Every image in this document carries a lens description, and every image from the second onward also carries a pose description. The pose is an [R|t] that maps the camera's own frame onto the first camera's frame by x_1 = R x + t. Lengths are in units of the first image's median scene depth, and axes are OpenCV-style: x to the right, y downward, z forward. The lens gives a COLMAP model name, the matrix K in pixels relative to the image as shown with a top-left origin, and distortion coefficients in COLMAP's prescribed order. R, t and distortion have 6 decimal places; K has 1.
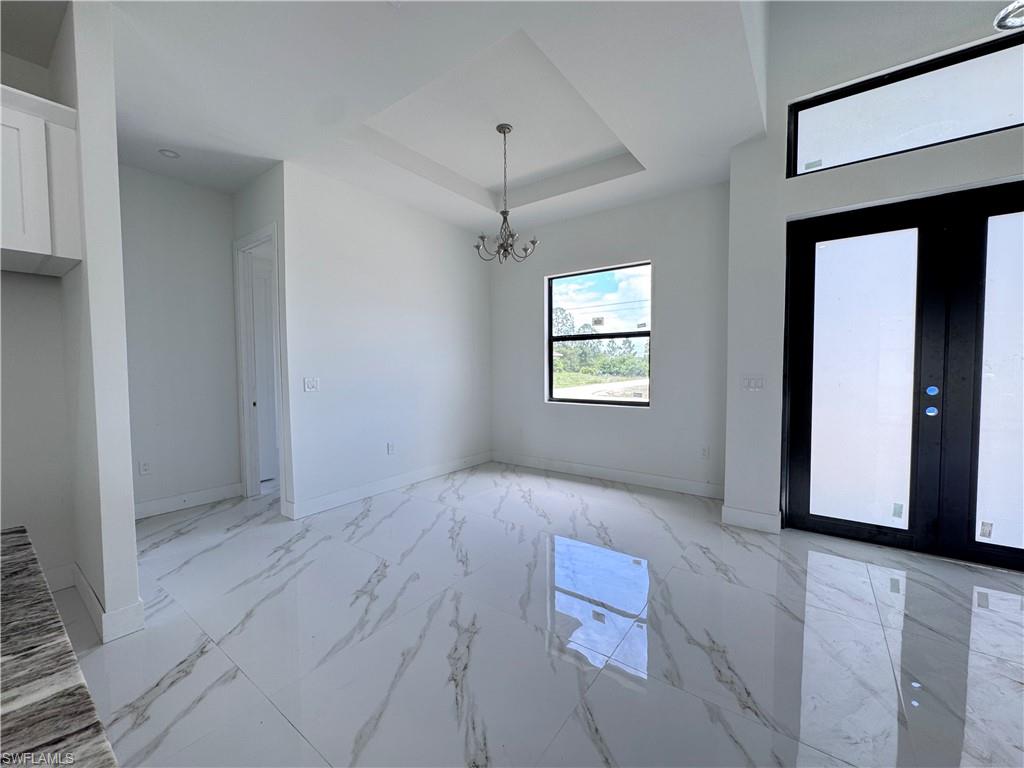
lens RADIAL K [[410.4, 0, 512.0], [0, 410.4, 384.0], [0, 0, 1]] dist [-0.003413, -0.000291]
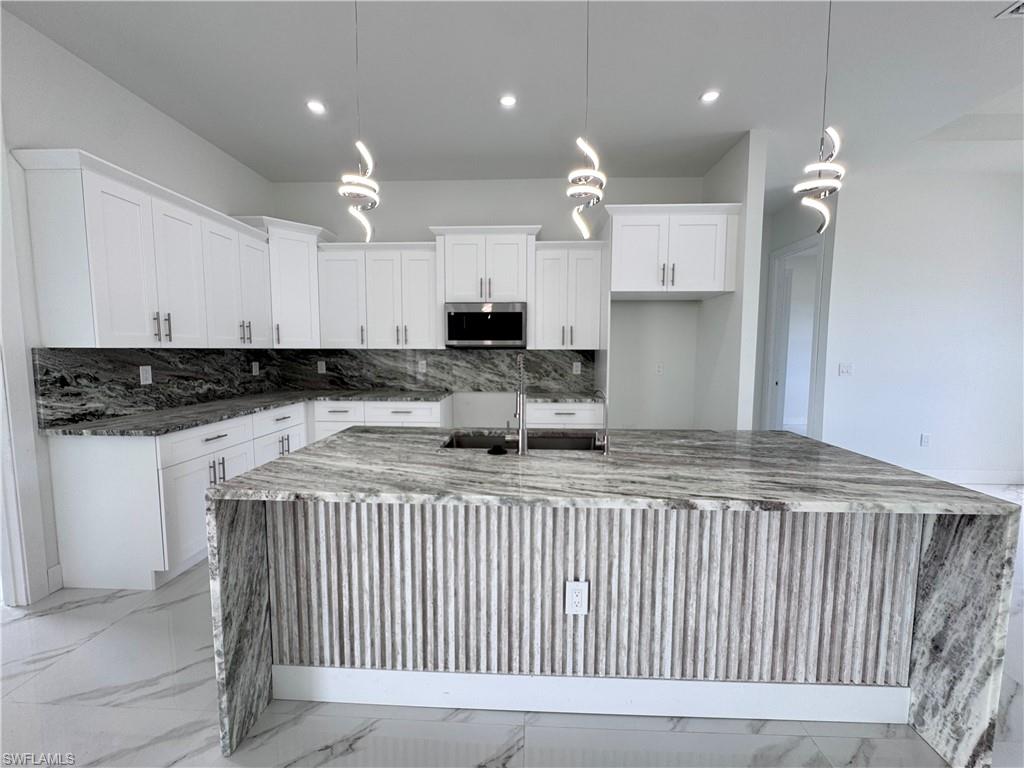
lens RADIAL K [[410.6, 0, 512.0], [0, 410.6, 384.0], [0, 0, 1]] dist [-0.002345, -0.000258]
pose [[0.563354, 0.076161, -0.822698, -0.088288], [-0.042841, 0.997095, 0.062971, 0.010088], [0.825104, -0.000230, 0.564980, -0.495101]]
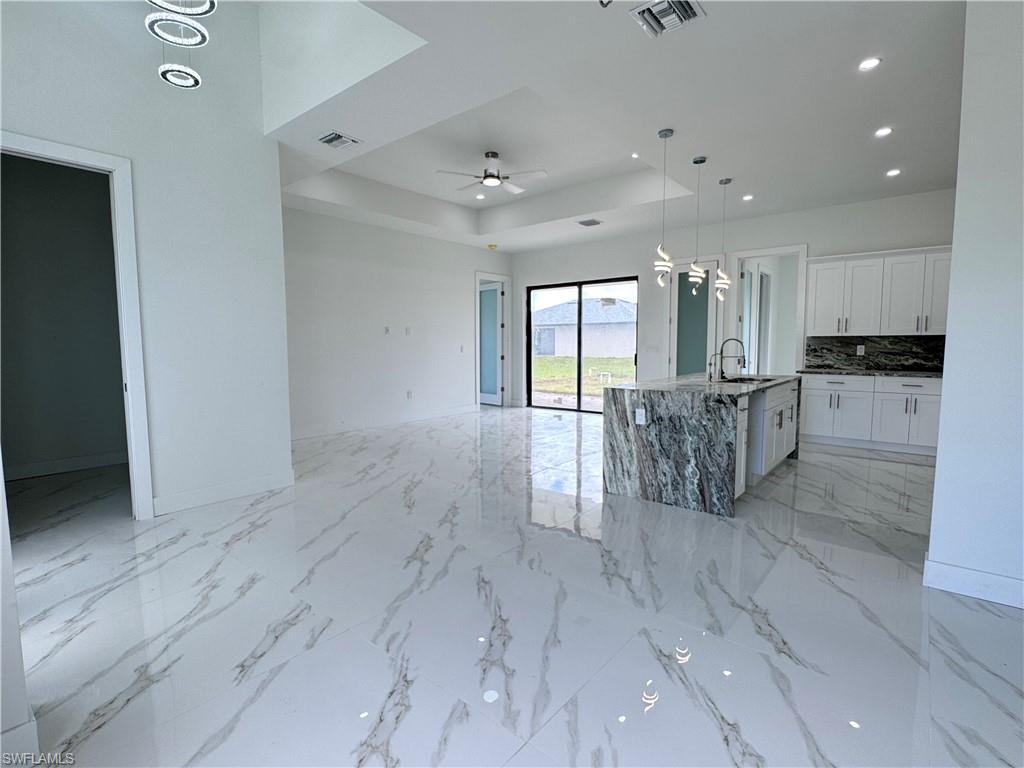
lens RADIAL K [[505.7, 0, 512.0], [0, 505.7, 384.0], [0, 0, 1]] dist [-0.000432, -0.000310]
pose [[-0.998781, 0.005582, 0.049053, 0.063550], [0.011816, 0.991738, 0.127731, -0.066732], [-0.047935, 0.128155, -0.990595, 1.580388]]
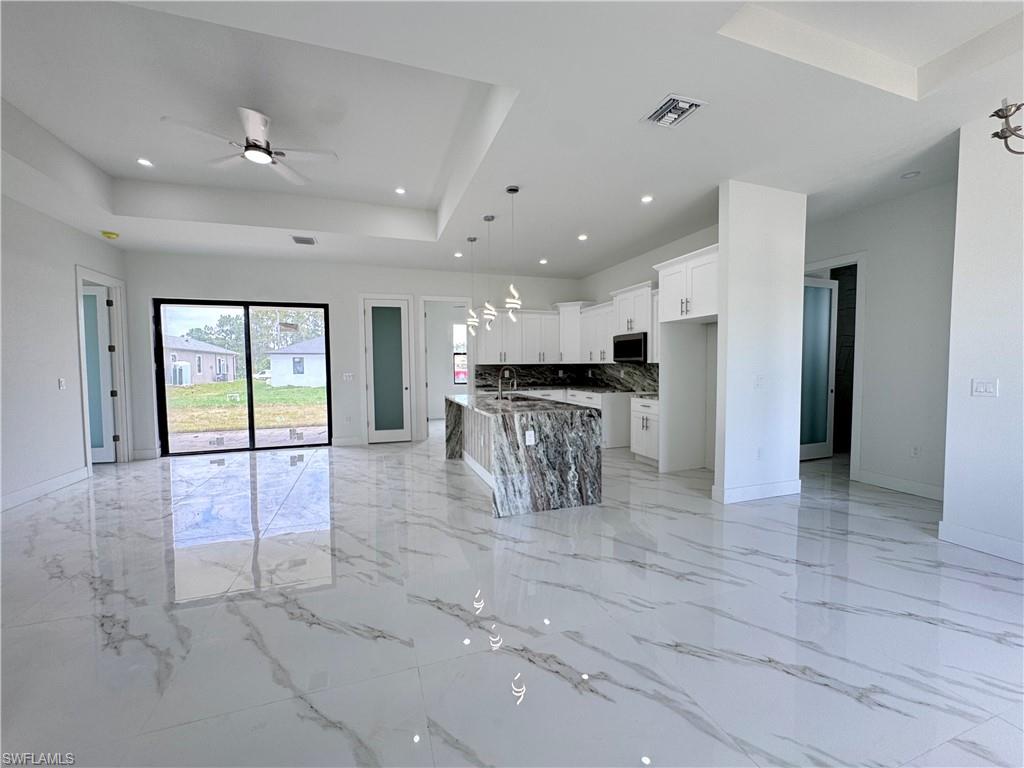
lens RADIAL K [[410.4, 0, 512.0], [0, 410.4, 384.0], [0, 0, 1]] dist [-0.003413, -0.000291]
pose [[-0.563083, 0.048822, -0.824957, 0.823295], [-0.025965, 0.996715, 0.076709, -0.052809], [0.825993, 0.064614, -0.559966, 0.843296]]
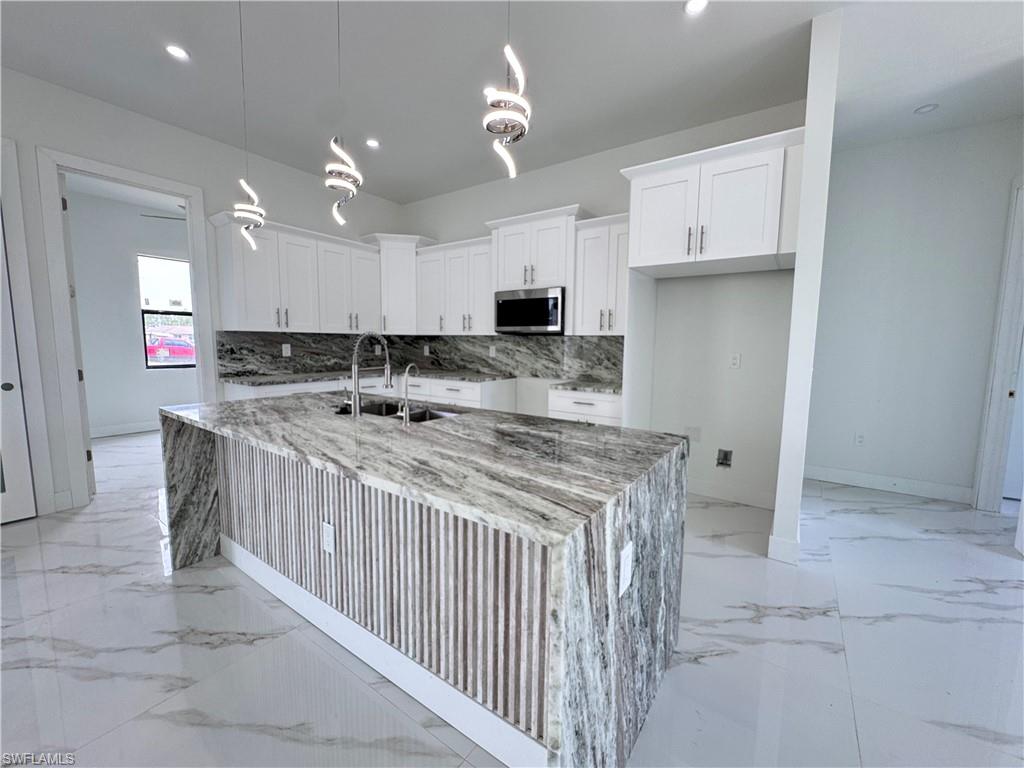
lens RADIAL K [[411.7, 0, 512.0], [0, 411.7, 384.0], [0, 0, 1]] dist [-0.004035, -0.000145]
pose [[0.027296, 0.107700, -0.993809, 0.127814], [-0.057412, 0.992707, 0.106004, 0.004748], [0.997977, 0.054163, 0.033280, 0.083800]]
